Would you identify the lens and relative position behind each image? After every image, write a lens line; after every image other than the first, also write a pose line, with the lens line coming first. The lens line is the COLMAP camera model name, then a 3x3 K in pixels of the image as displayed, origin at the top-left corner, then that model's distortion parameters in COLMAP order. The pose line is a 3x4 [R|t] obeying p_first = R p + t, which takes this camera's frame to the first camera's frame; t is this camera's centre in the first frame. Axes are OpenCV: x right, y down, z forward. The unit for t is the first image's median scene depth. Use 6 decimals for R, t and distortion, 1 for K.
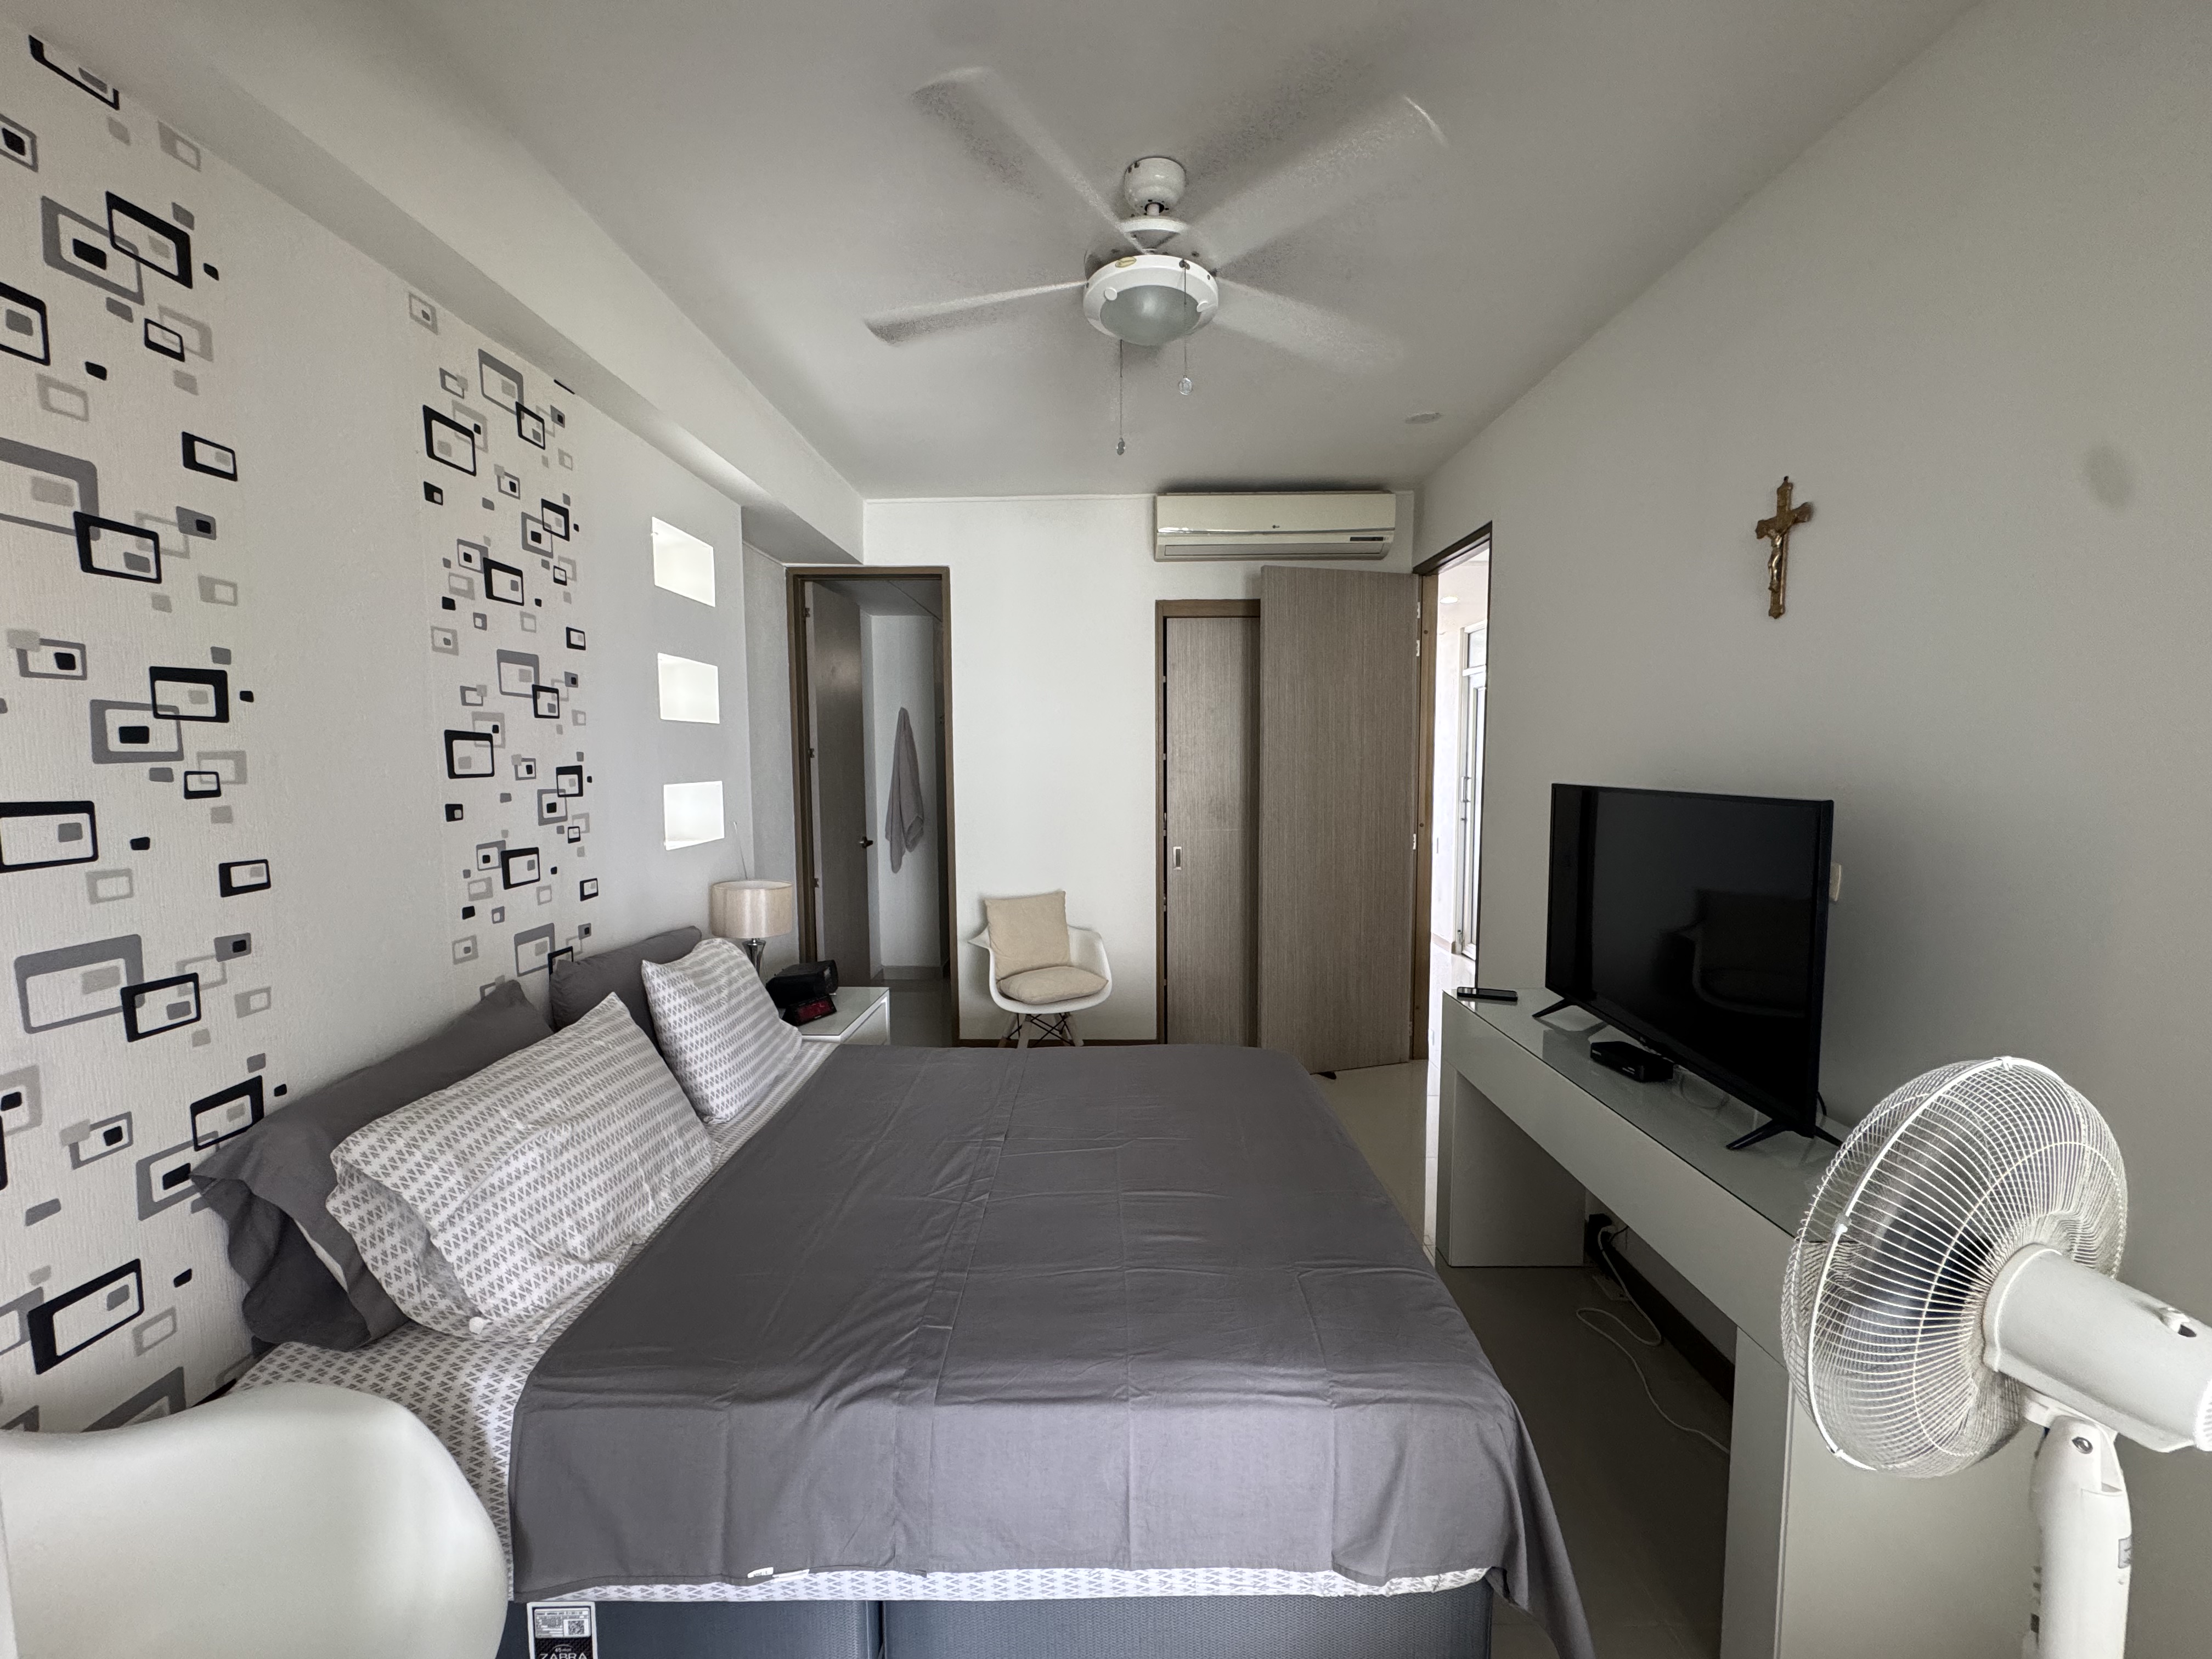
lens RADIAL K [[887.0, 0, 1105.3], [0, 887.0, 827.4], [0, 0, 1]] dist [0.003400, 0.000288]
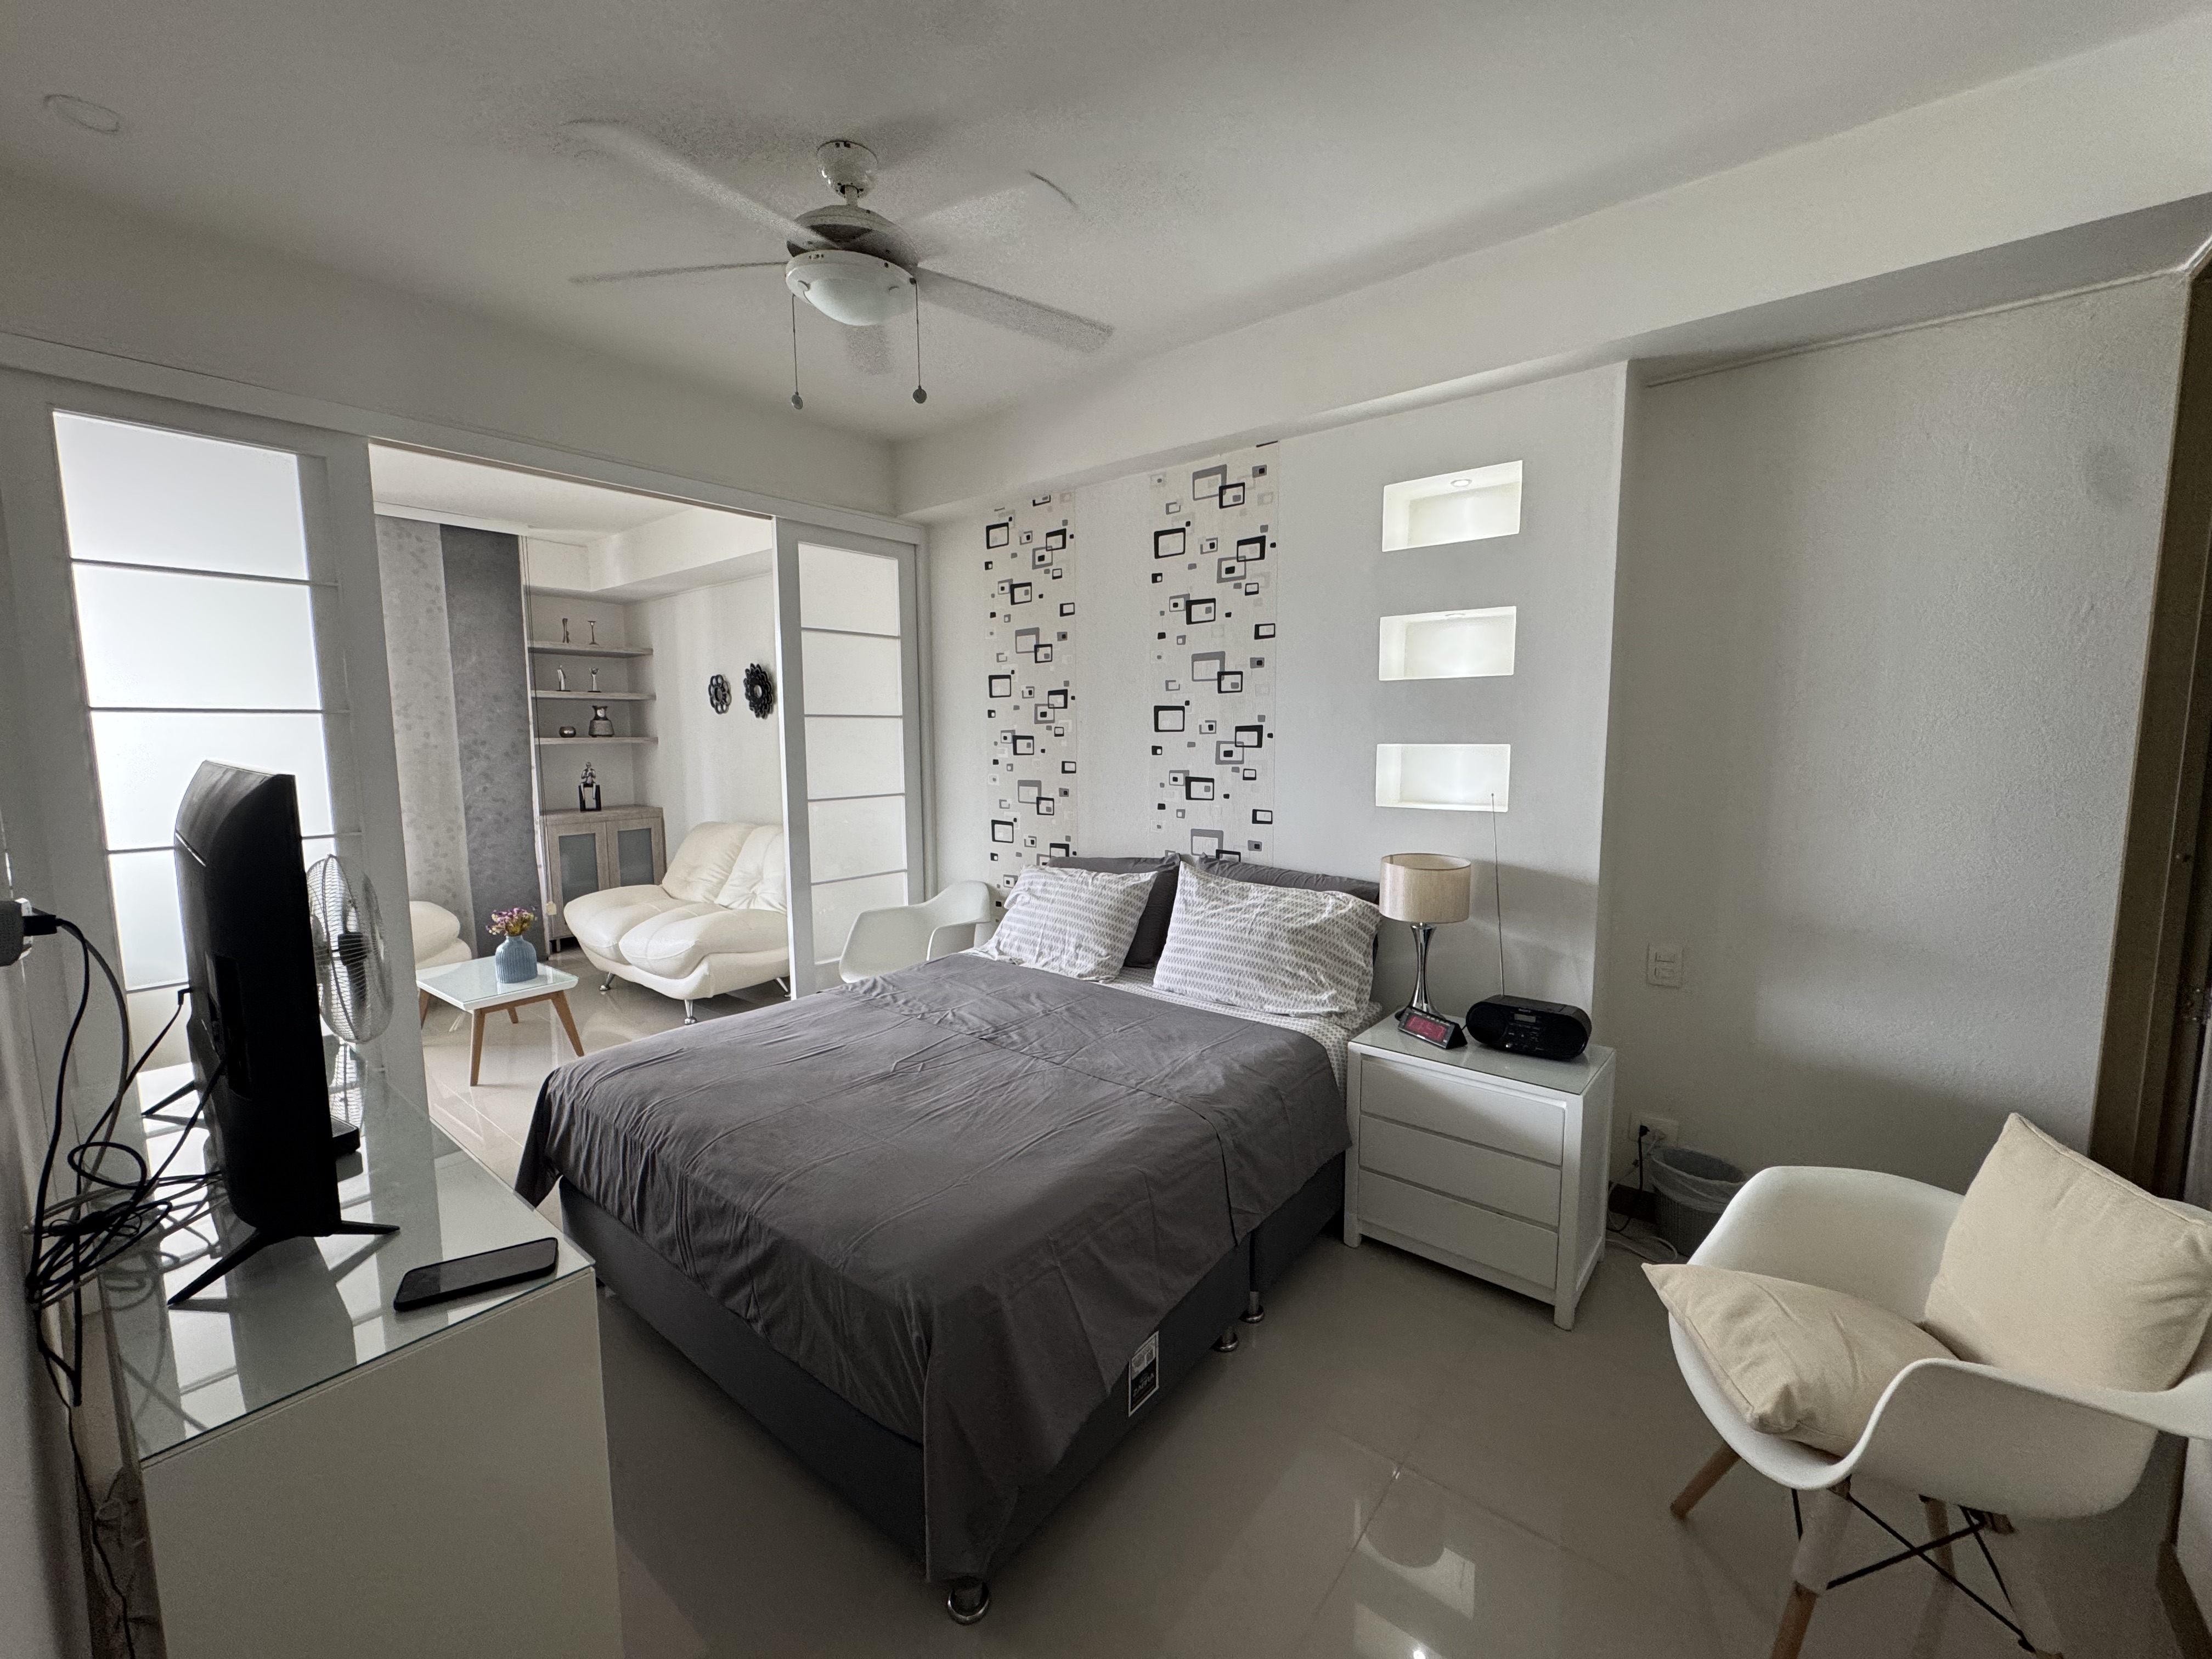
lens RADIAL K [[887.0, 0, 1105.3], [0, 887.0, 827.4], [0, 0, 1]] dist [0.003400, 0.000288]
pose [[-0.624451, 0.094254, -0.775356, 0.697333], [-0.052855, 0.985318, 0.162345, -0.137256], [0.779274, 0.142357, -0.610301, 1.854318]]
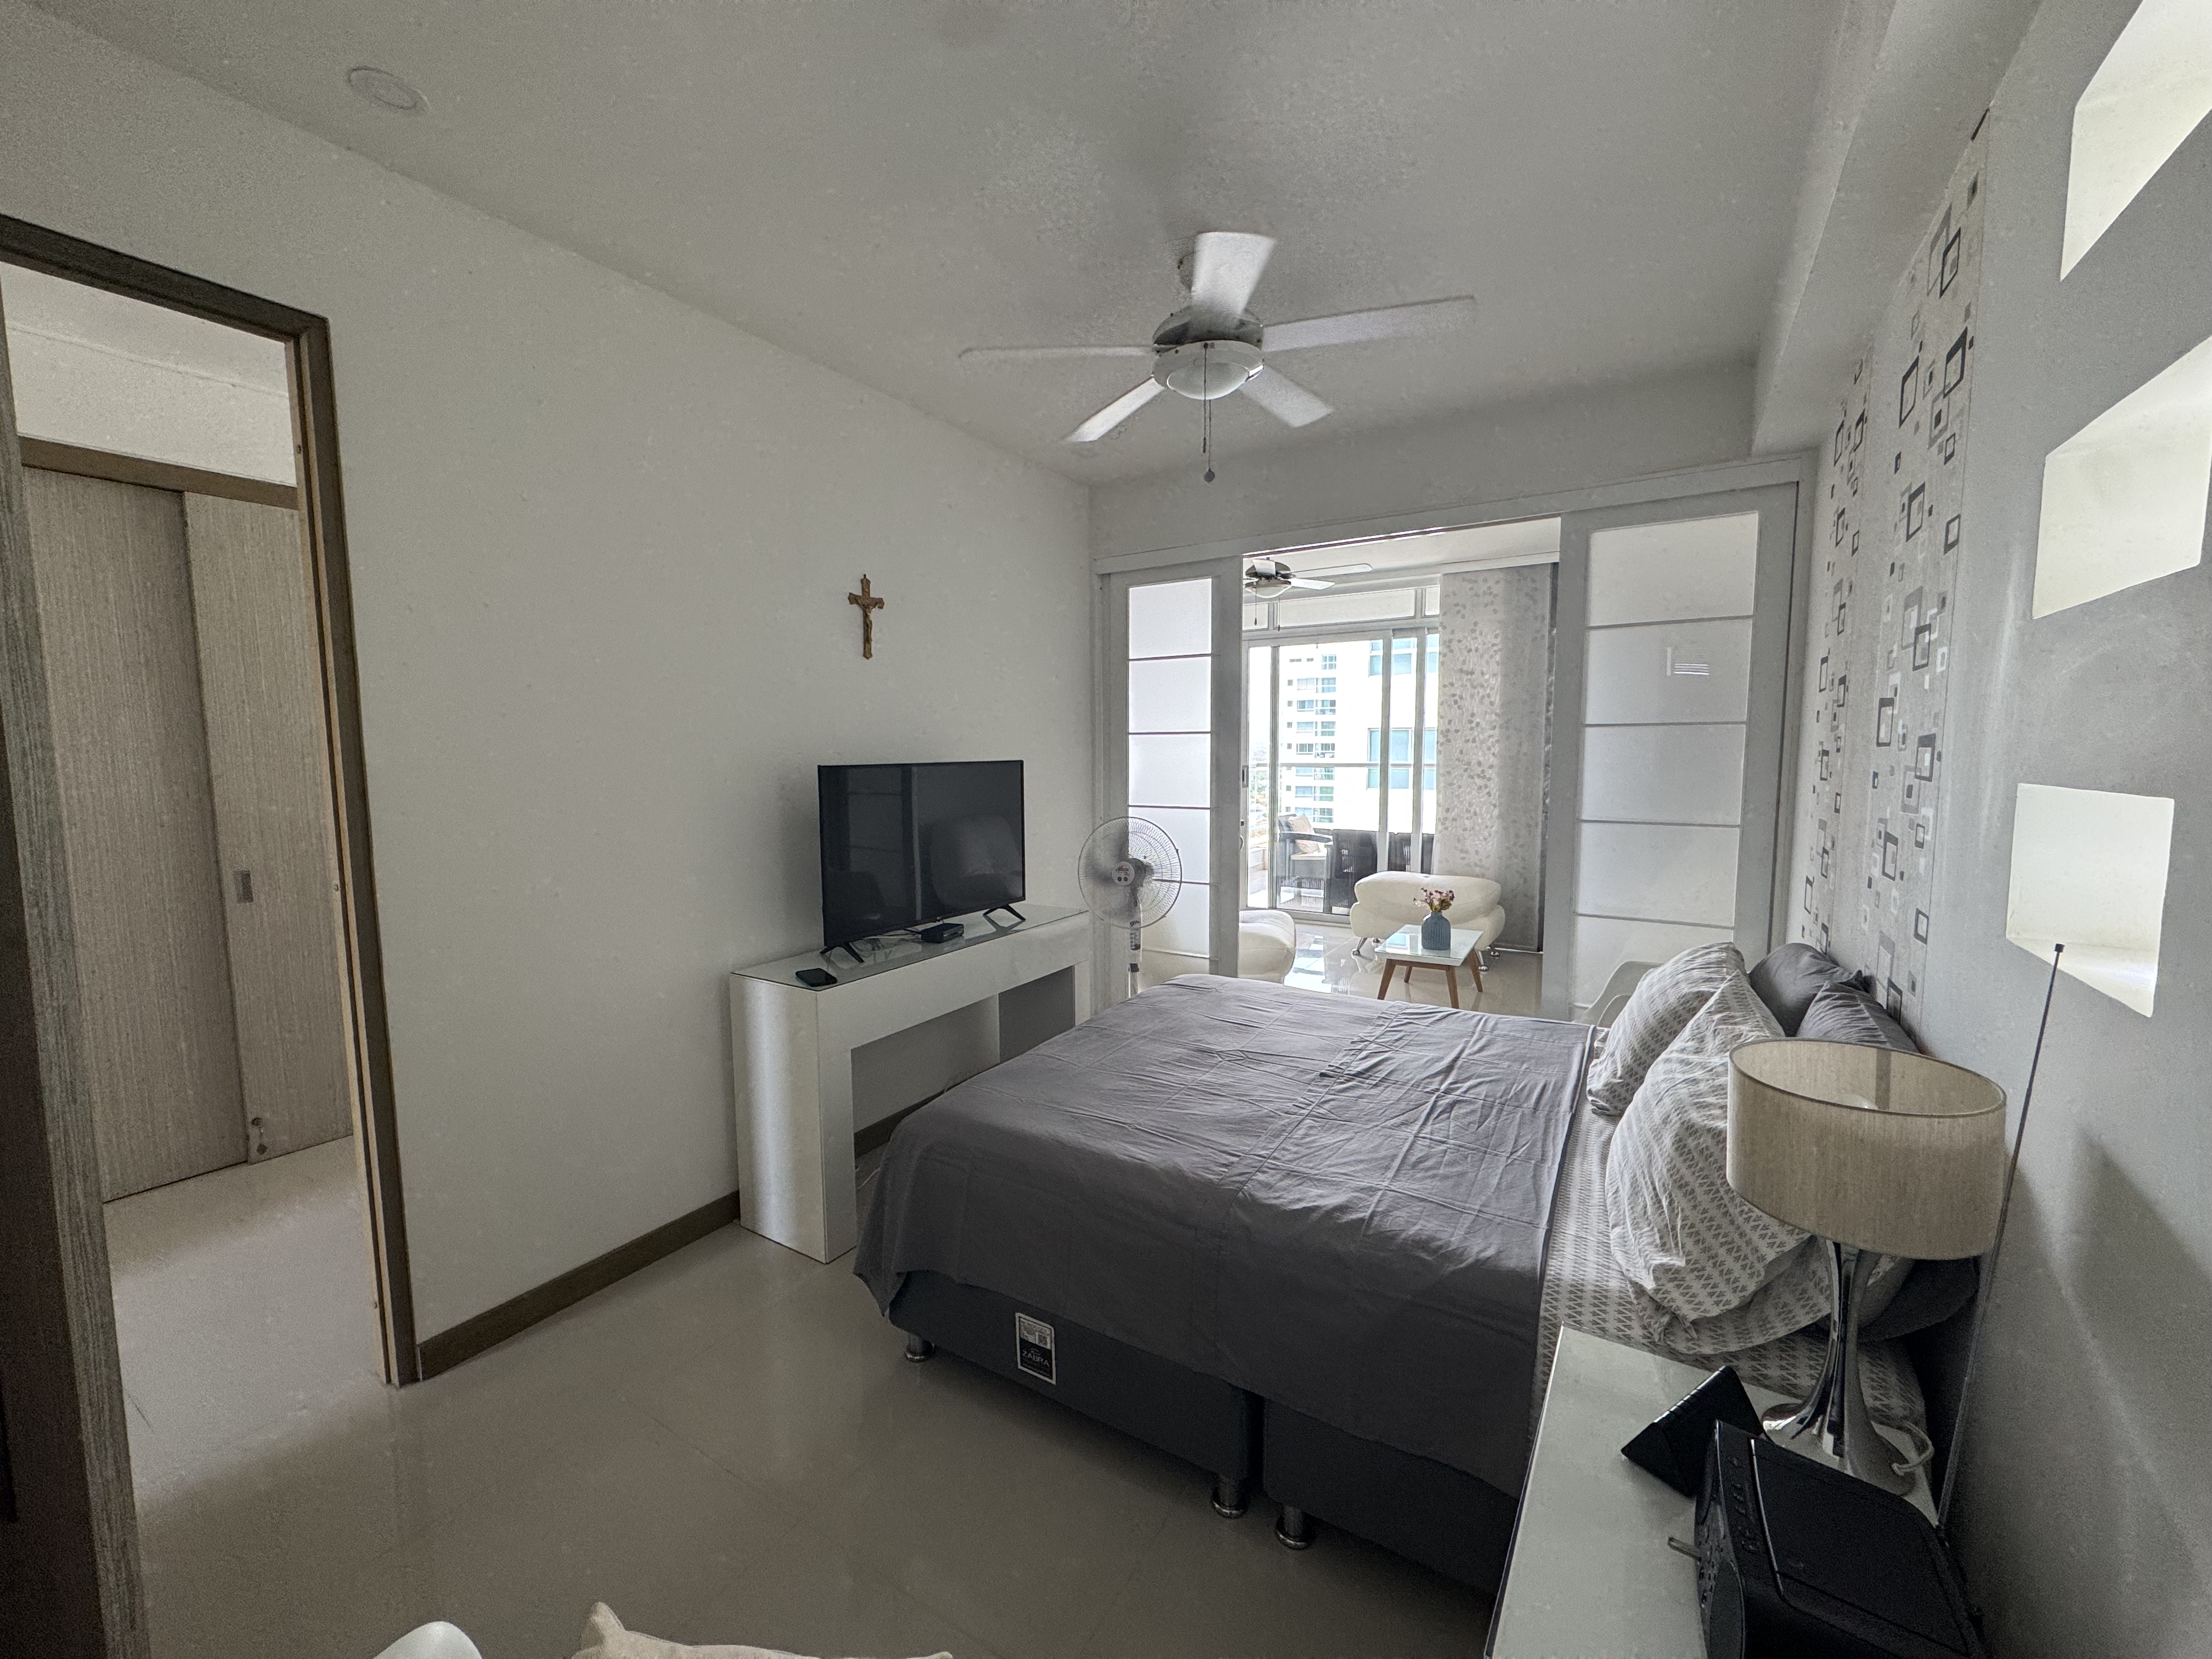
lens RADIAL K [[887.0, 0, 1105.3], [0, 887.0, 827.4], [0, 0, 1]] dist [0.003400, 0.000288]
pose [[-0.848325, -0.036485, 0.528218, -0.472480], [0.054450, 0.986323, 0.155574, -0.151788], [-0.526669, 0.160738, -0.834735, 2.079185]]
